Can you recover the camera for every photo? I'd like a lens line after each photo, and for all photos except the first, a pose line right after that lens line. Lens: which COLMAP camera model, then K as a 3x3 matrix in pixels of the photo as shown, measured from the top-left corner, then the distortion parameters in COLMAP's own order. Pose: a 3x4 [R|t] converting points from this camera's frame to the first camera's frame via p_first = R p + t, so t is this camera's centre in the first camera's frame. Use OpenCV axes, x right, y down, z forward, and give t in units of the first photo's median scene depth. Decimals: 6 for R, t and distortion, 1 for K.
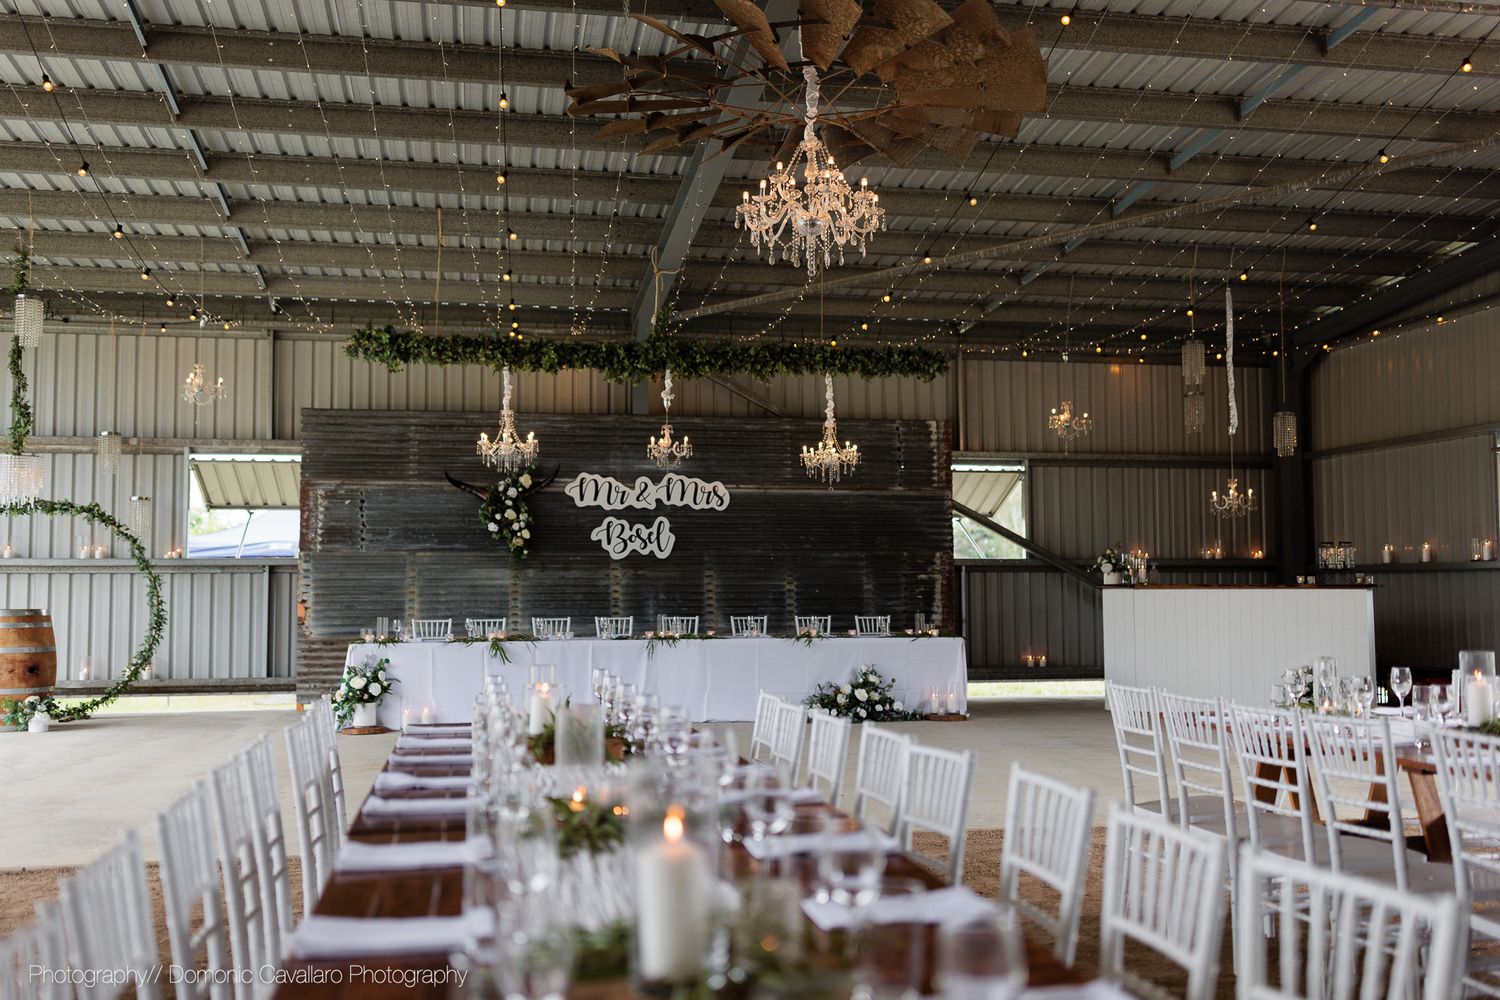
lens RADIAL K [[1414.0, 0, 744.1], [0, 1414.0, 490.9], [0, 0, 1]] dist [0.019976, -0.027750]
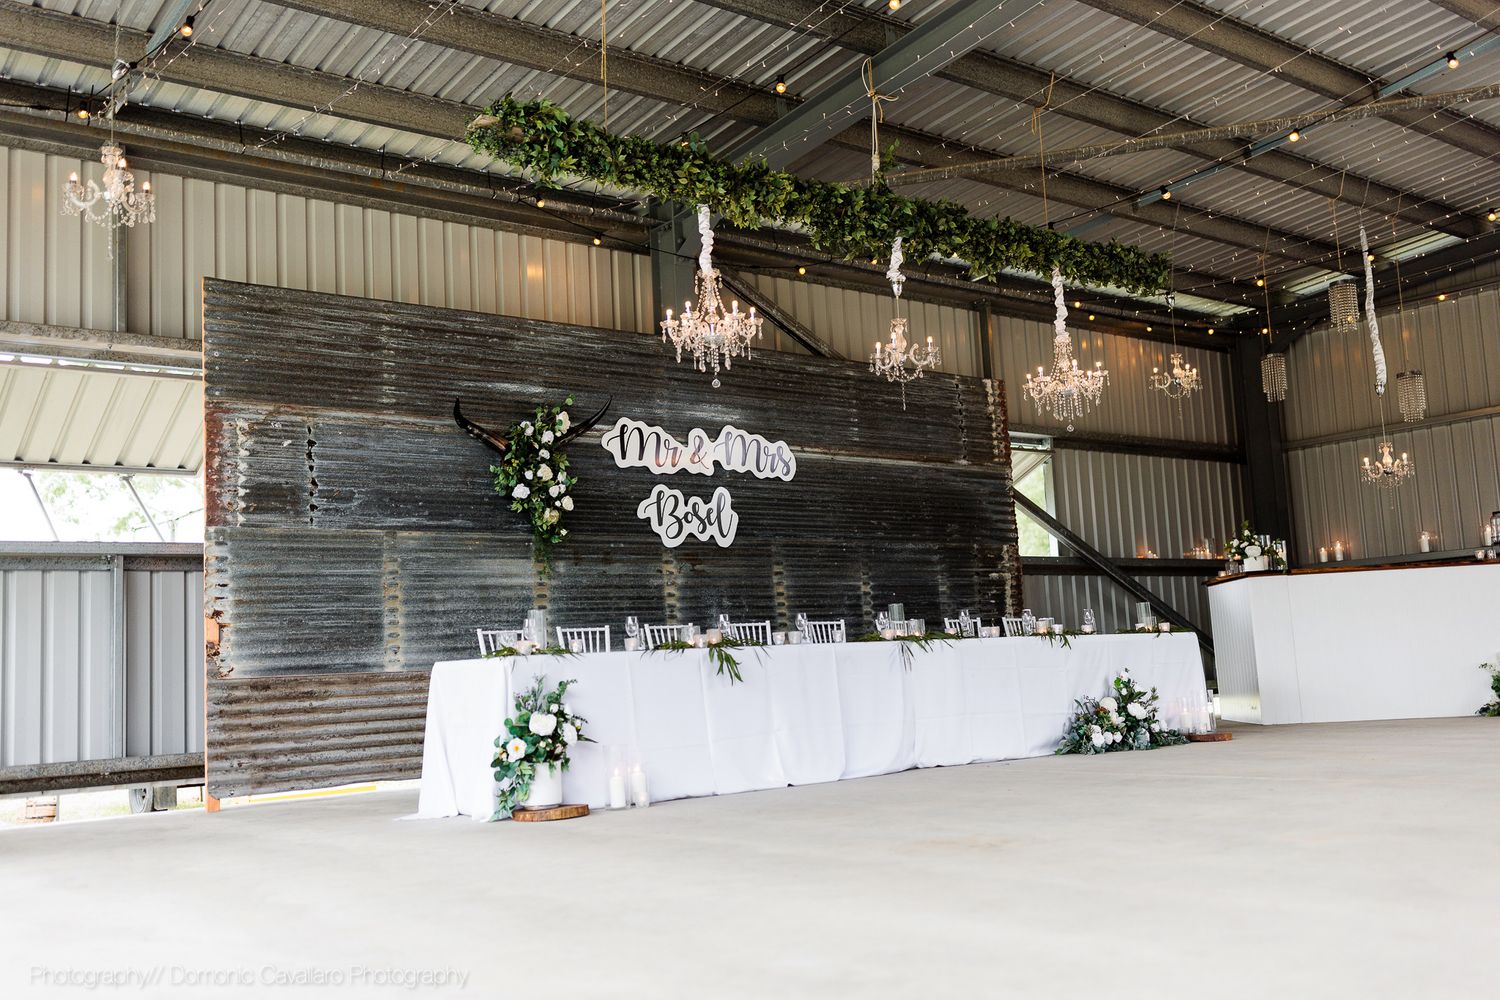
lens RADIAL K [[1414.0, 0, 744.1], [0, 1414.0, 490.9], [0, 0, 1]] dist [0.019976, -0.027750]
pose [[0.890920, 0.016811, 0.453849, -0.377407], [0.016278, 0.997491, -0.068901, 0.070854], [-0.453868, 0.068773, 0.888411, 0.398307]]
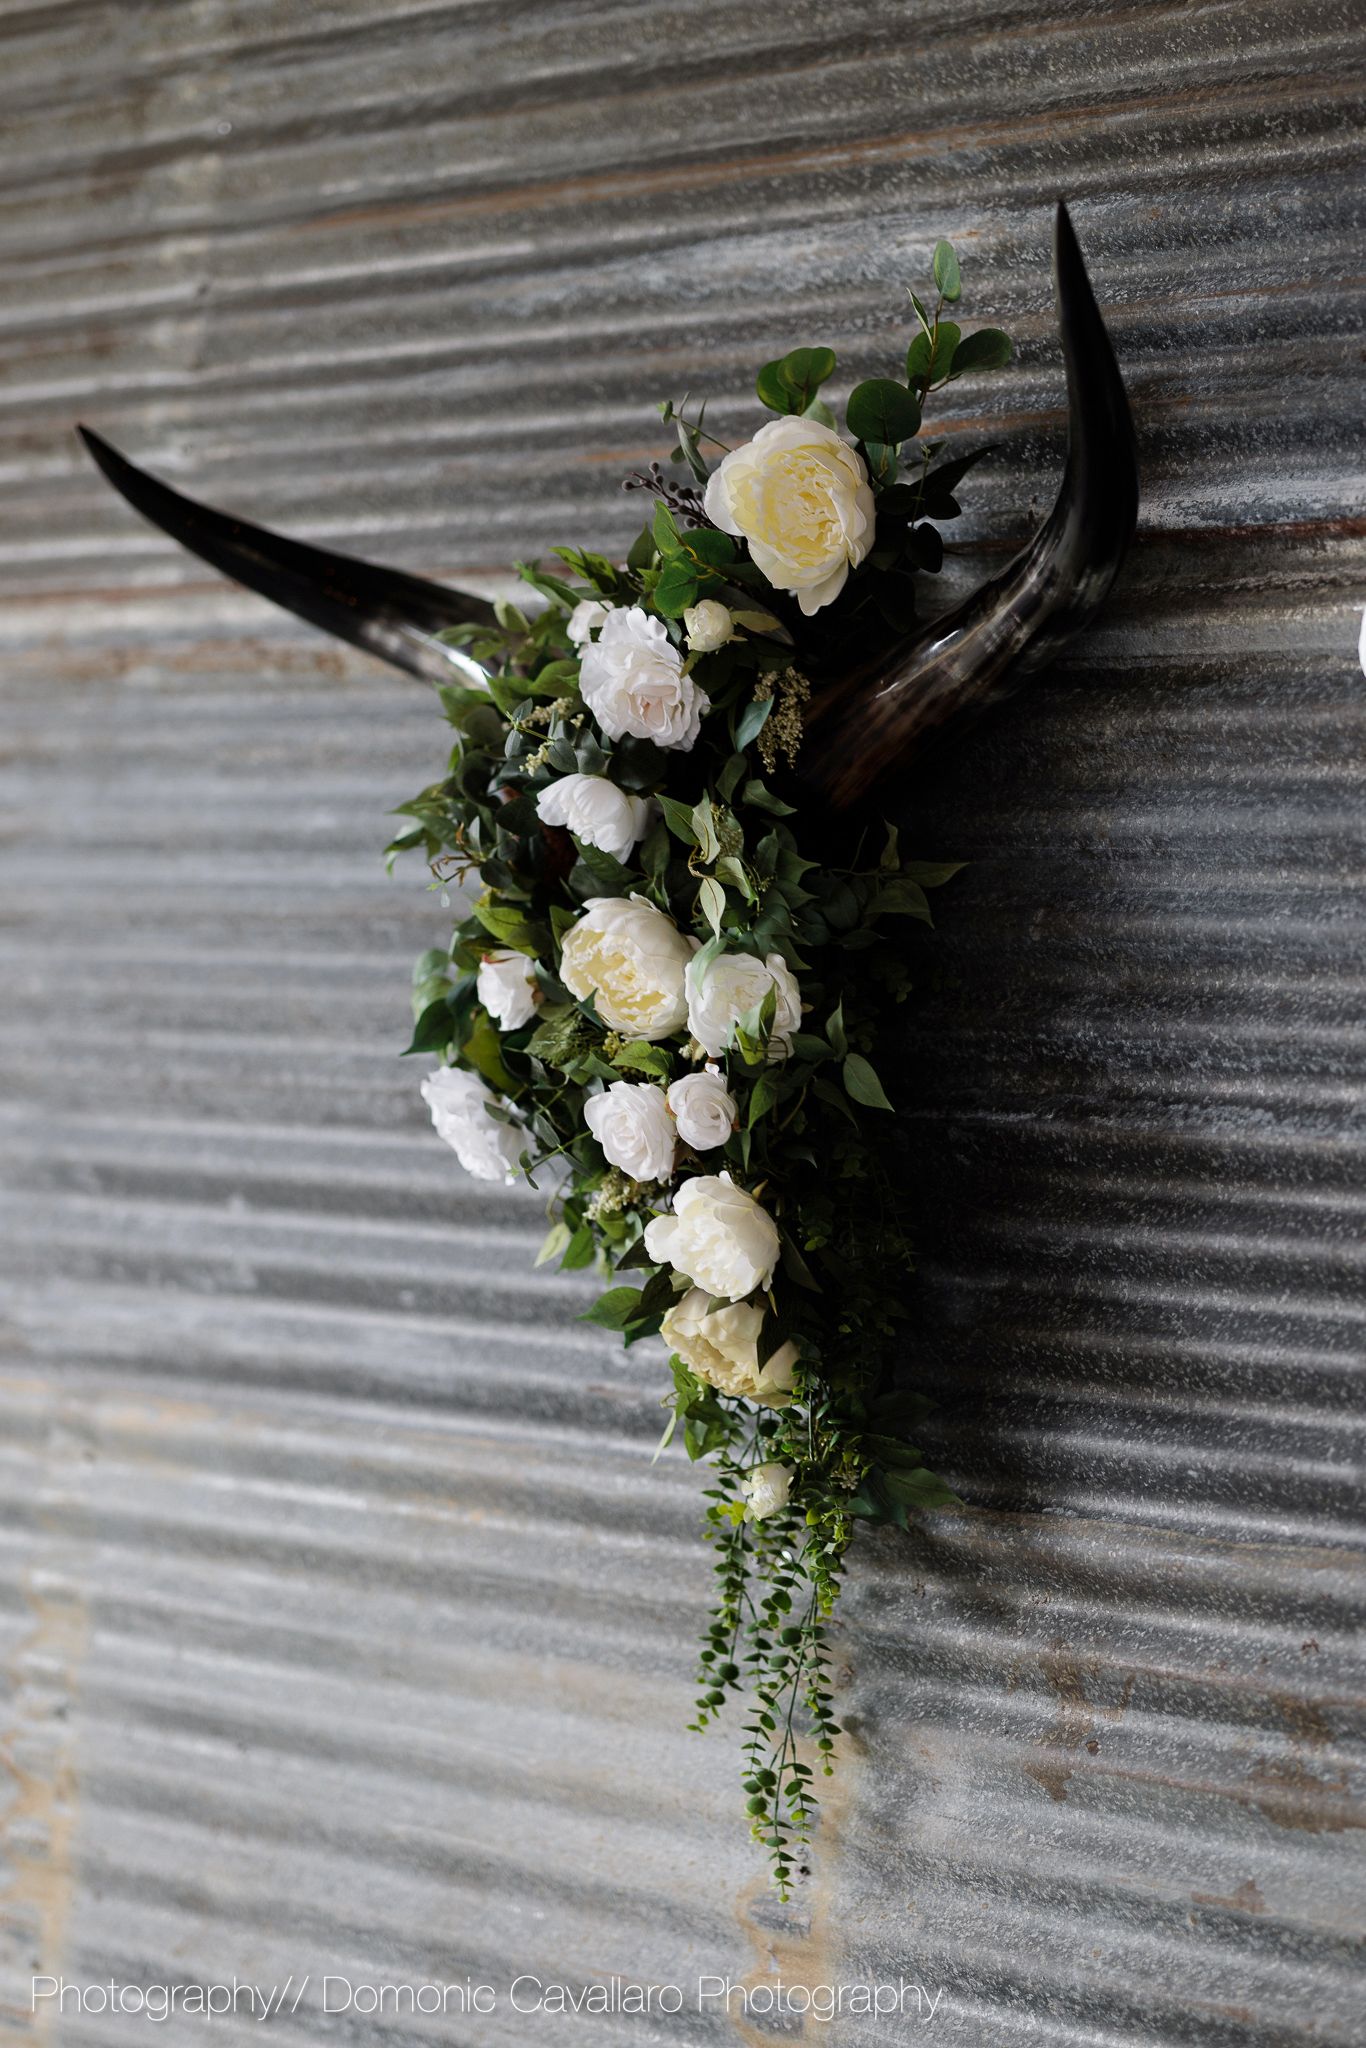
lens RADIAL K [[5813.8, 0, 683.0], [0, 5813.8, 1024.0], [0, 0, 1]] dist [-0.043163, -0.043058]
pose [[0.474340, 0.009278, -0.880293, 0.107103], [-0.033636, 0.999405, -0.007592, 0.021926], [0.879699, 0.033211, 0.474370, 0.865355]]
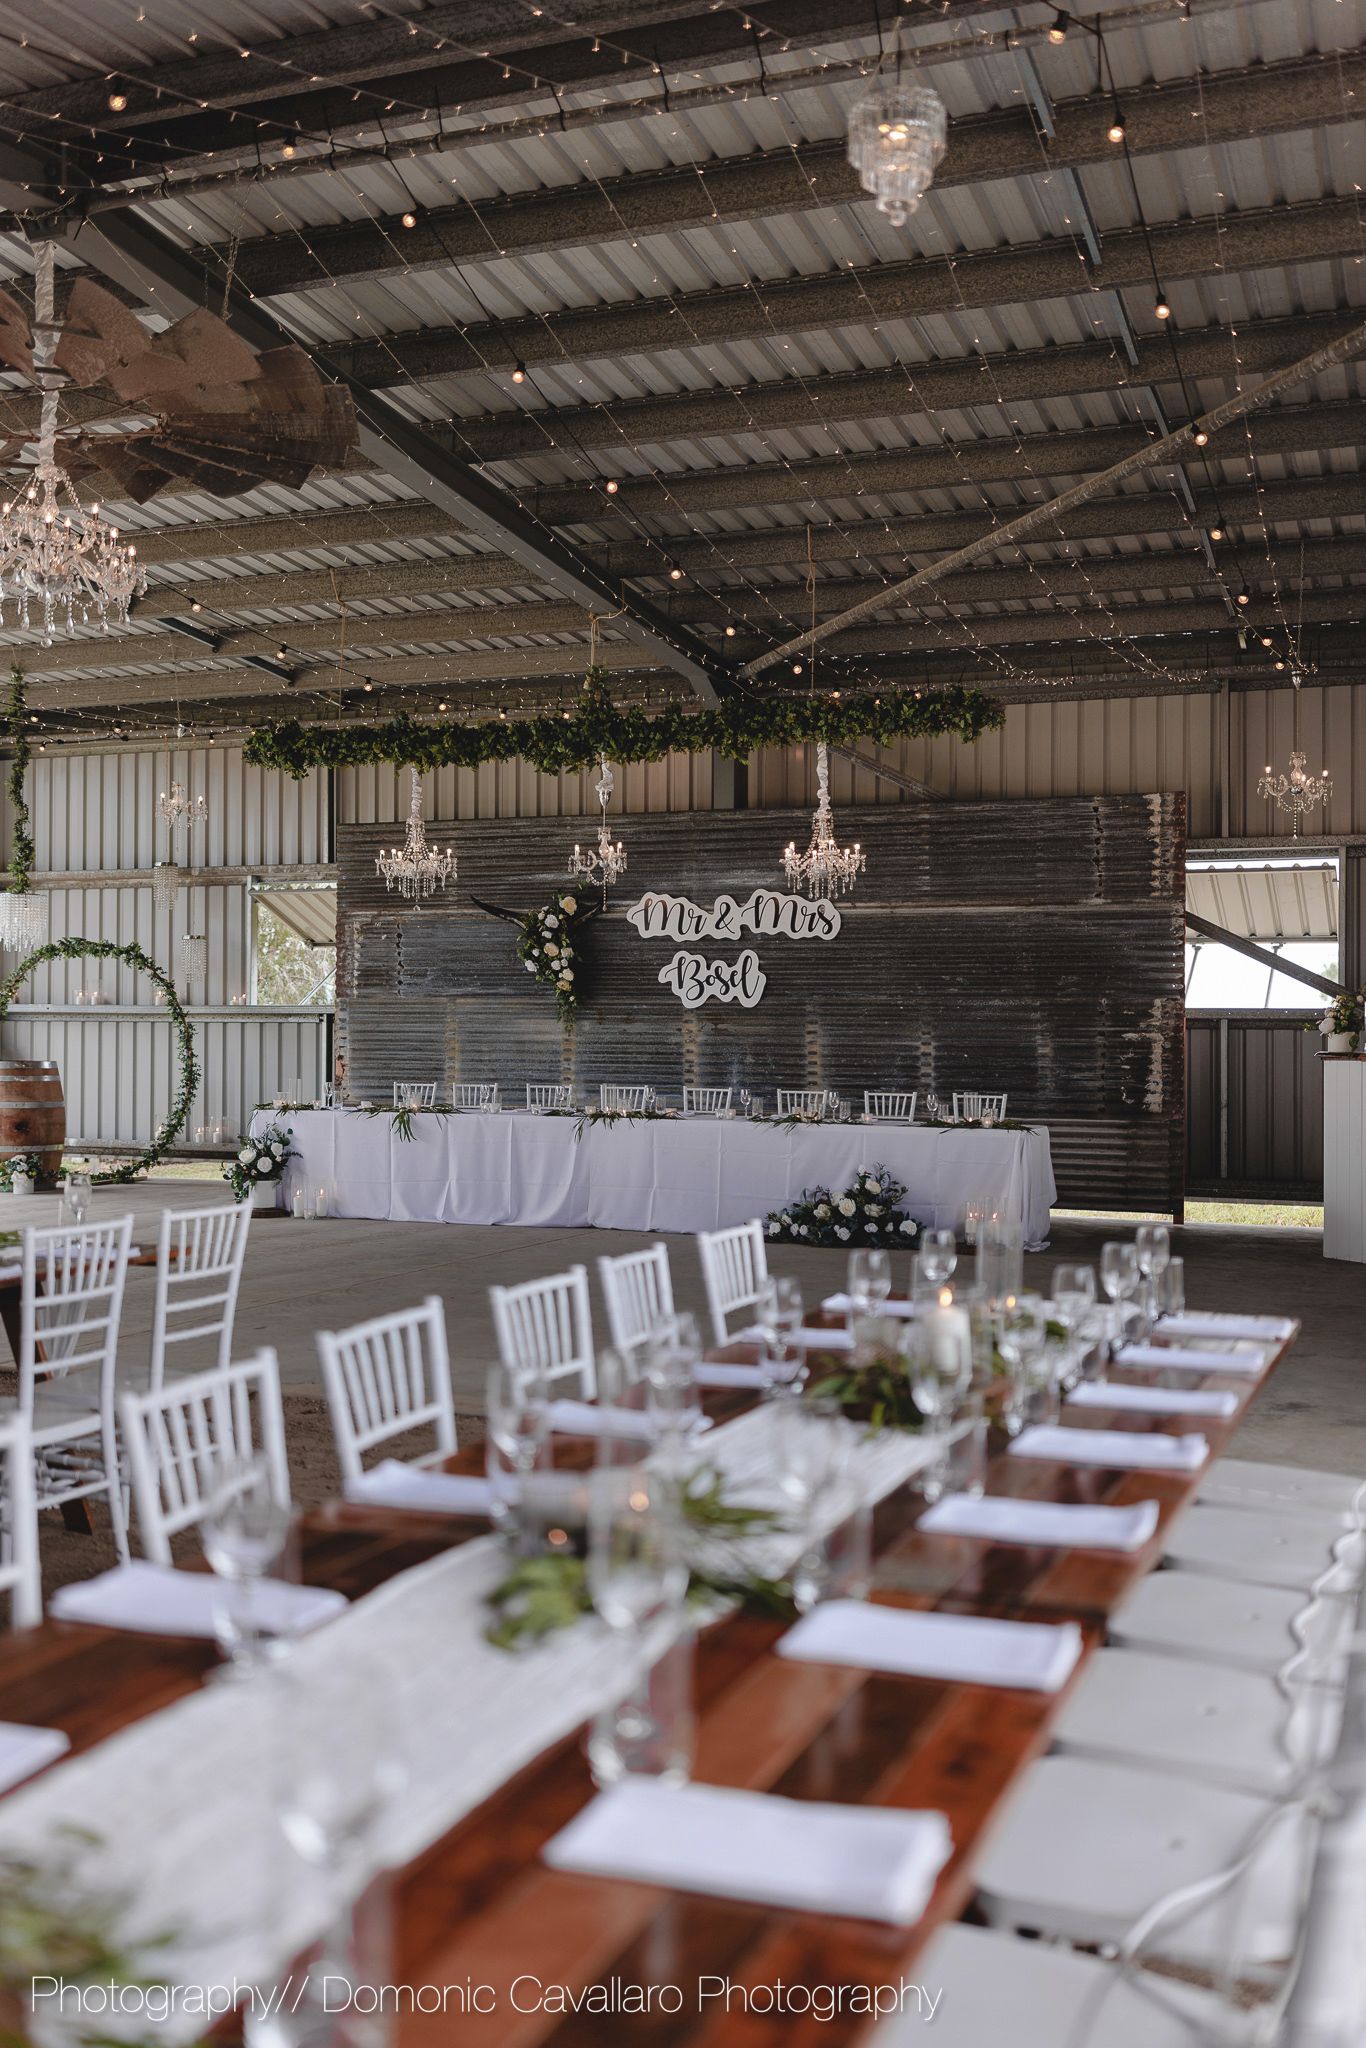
lens RADIAL K [[1932.3, 0, 669.5], [0, 1932.3, 1024.1], [0, 0, 1]] dist [0.016967, -0.035368]
pose [[0.839393, 0.008305, -0.543461, 0.465661], [0.025282, 0.998204, 0.054304, 0.001507], [0.542936, -0.059322, 0.837676, 0.152292]]
